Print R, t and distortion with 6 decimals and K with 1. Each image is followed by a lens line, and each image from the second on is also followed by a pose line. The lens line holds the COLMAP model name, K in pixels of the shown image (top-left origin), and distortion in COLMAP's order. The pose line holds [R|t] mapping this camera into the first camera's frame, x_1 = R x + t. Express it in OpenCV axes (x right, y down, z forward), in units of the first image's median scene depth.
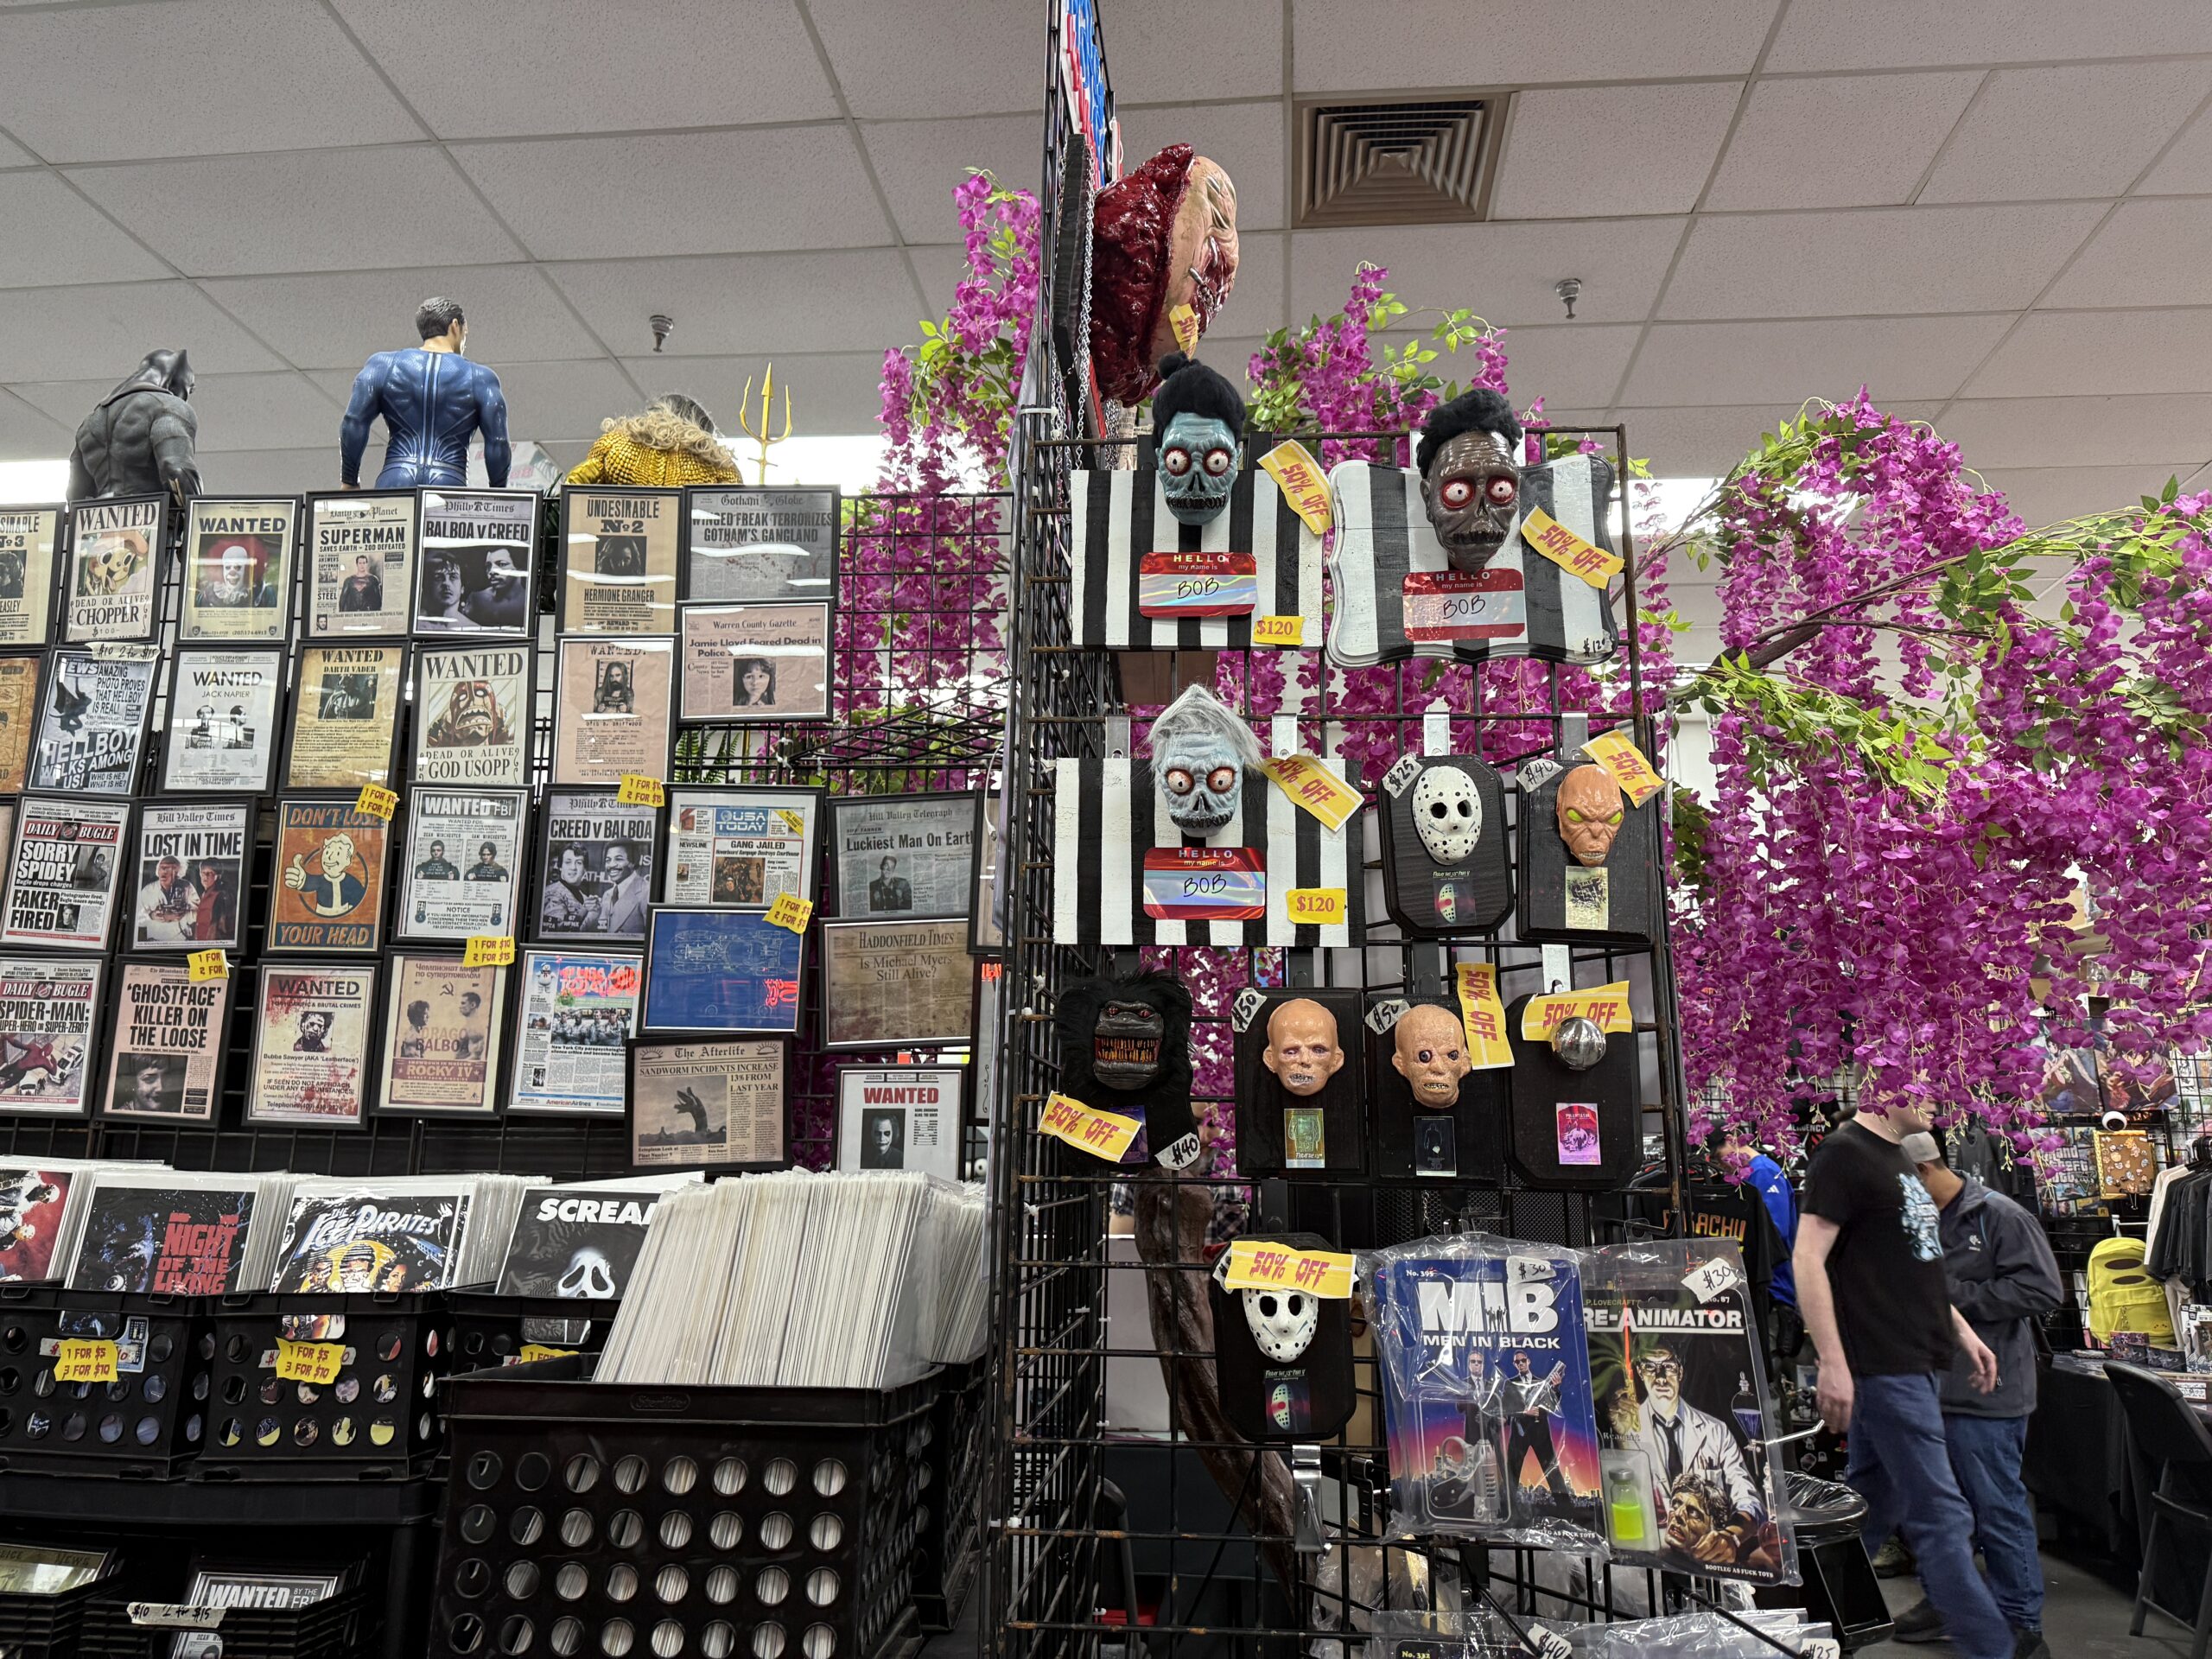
lens RADIAL K [[1548.9, 0, 1127.5], [0, 1548.9, 826.0], [0, 0, 1]] dist [0.027855, -0.043493]
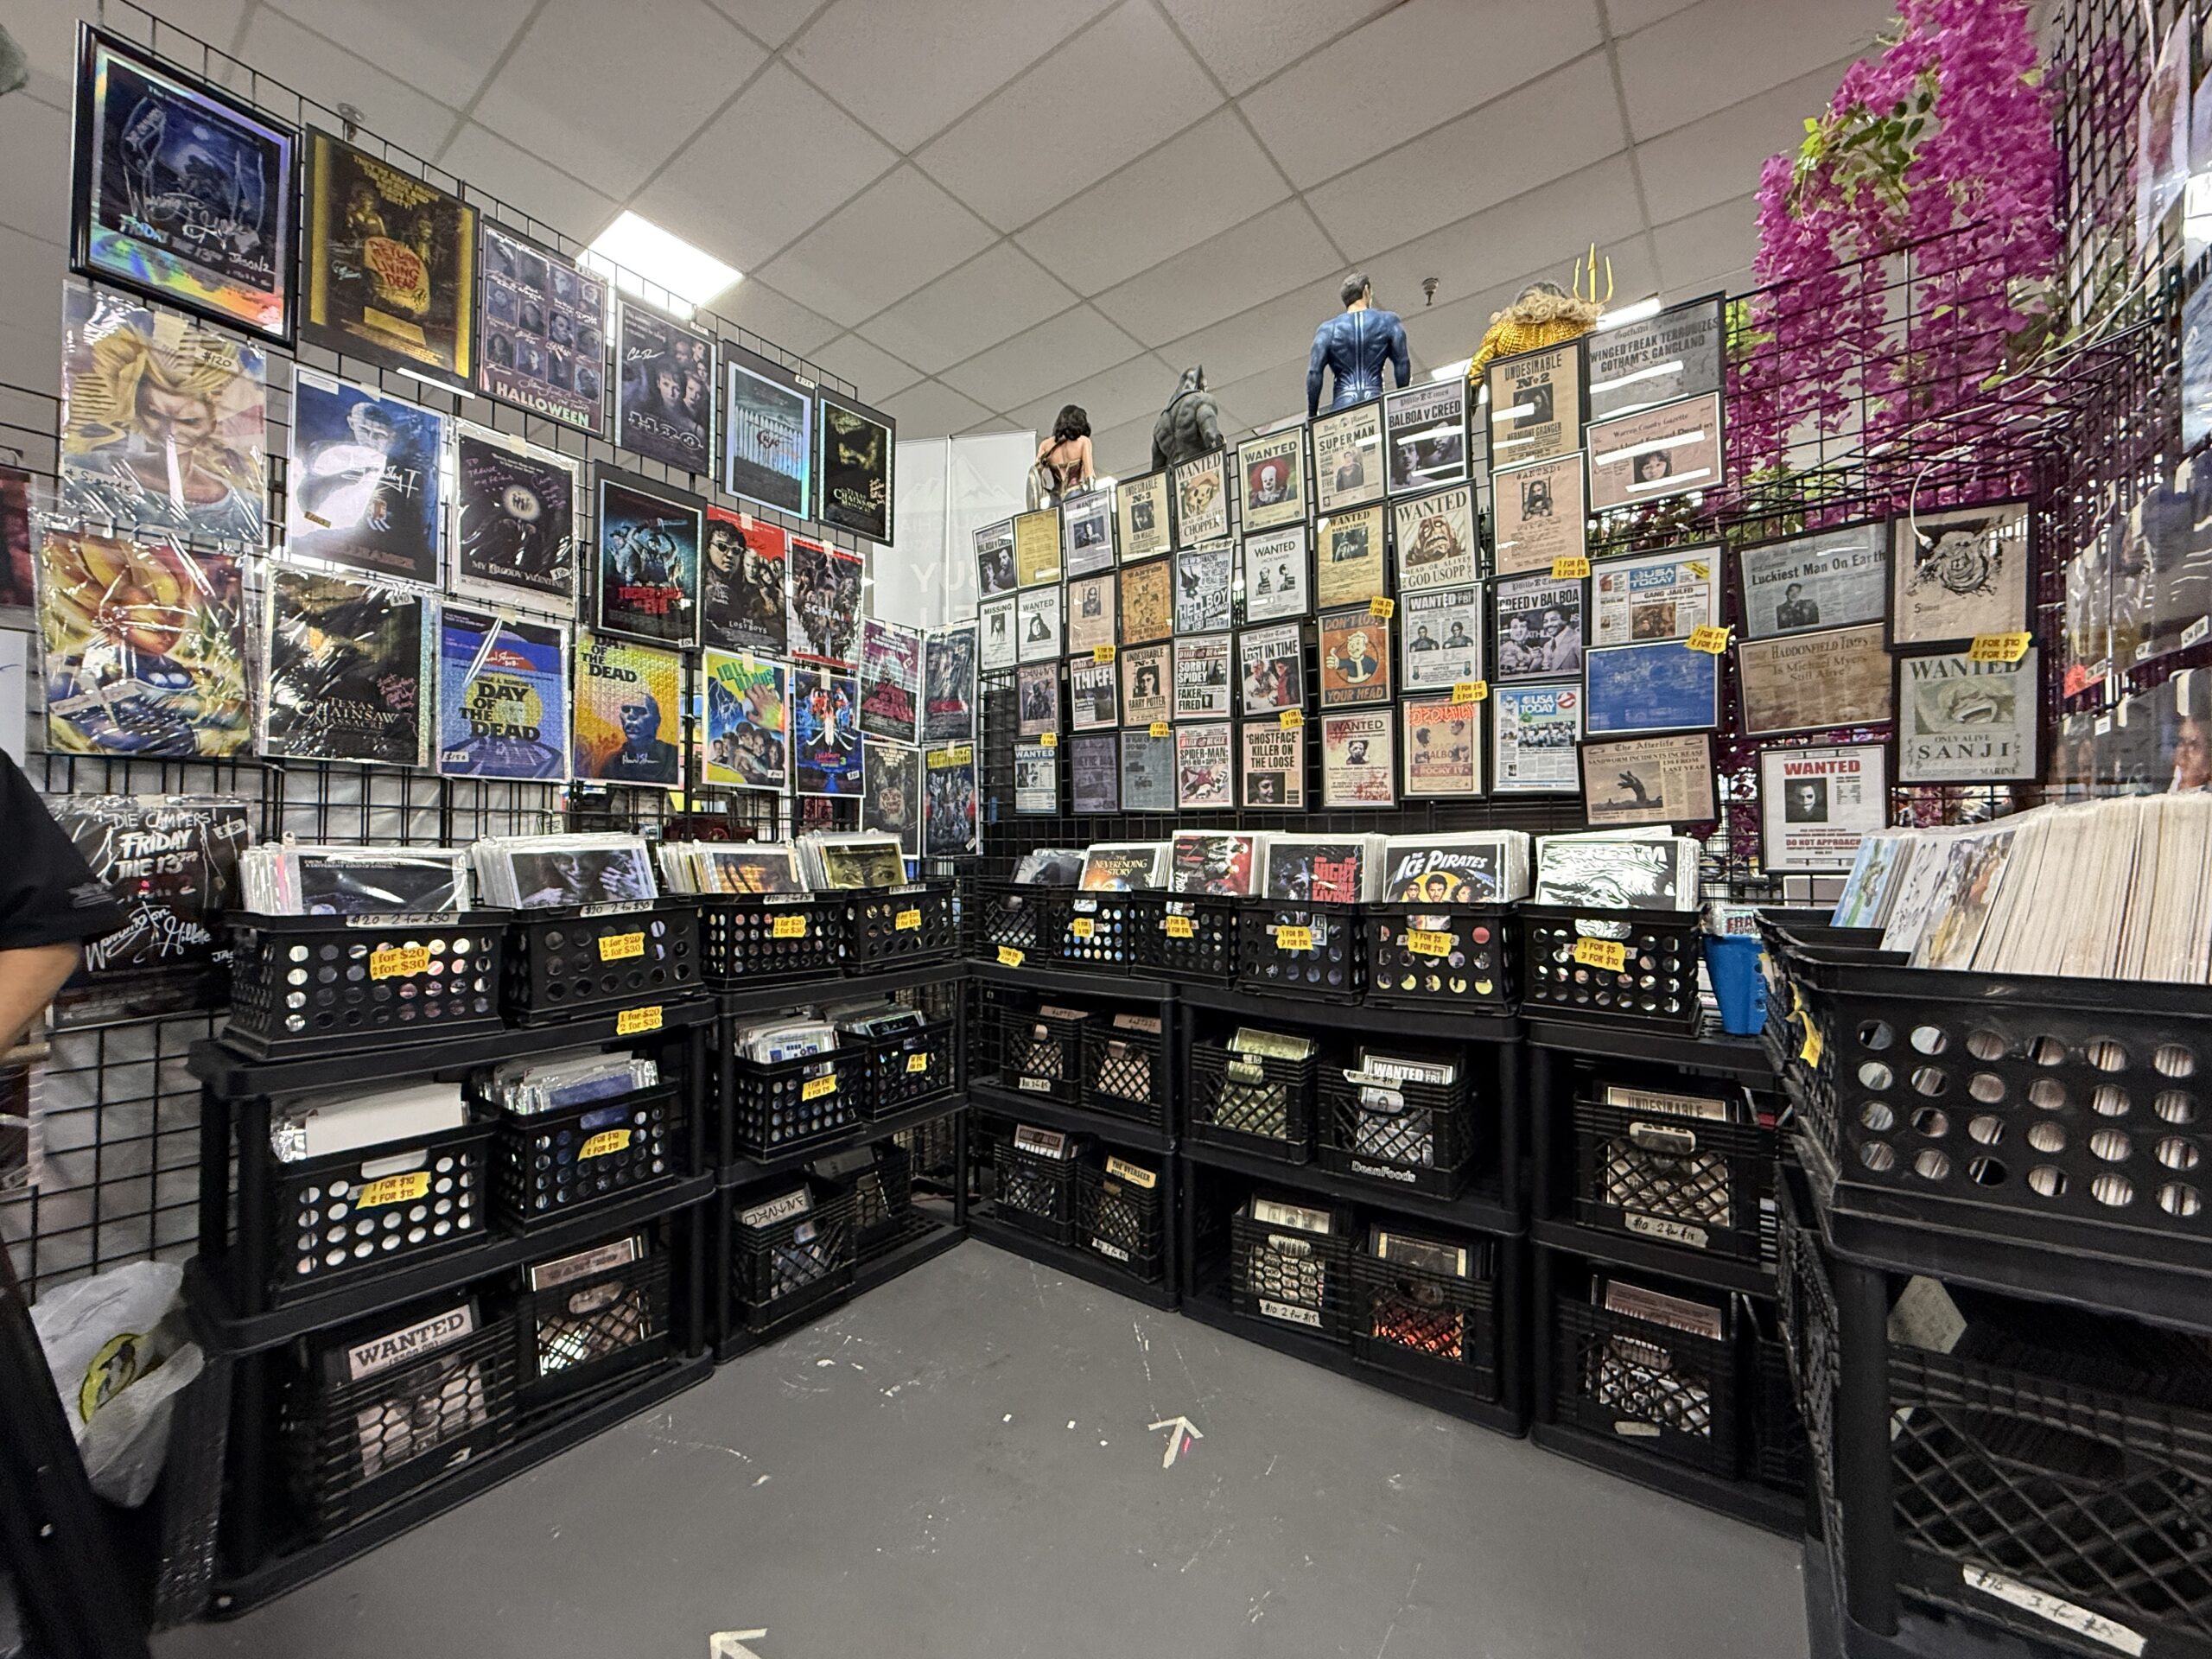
lens RADIAL K [[879.8, 0, 1103.4], [0, 879.8, 837.8], [0, 0, 1]] dist [-0.001923, -0.000003]
pose [[0.844298, -0.021304, -0.535450, -0.248185], [0.129334, 0.977772, 0.165032, 0.030483], [0.520032, -0.208588, 0.828286, 0.059742]]
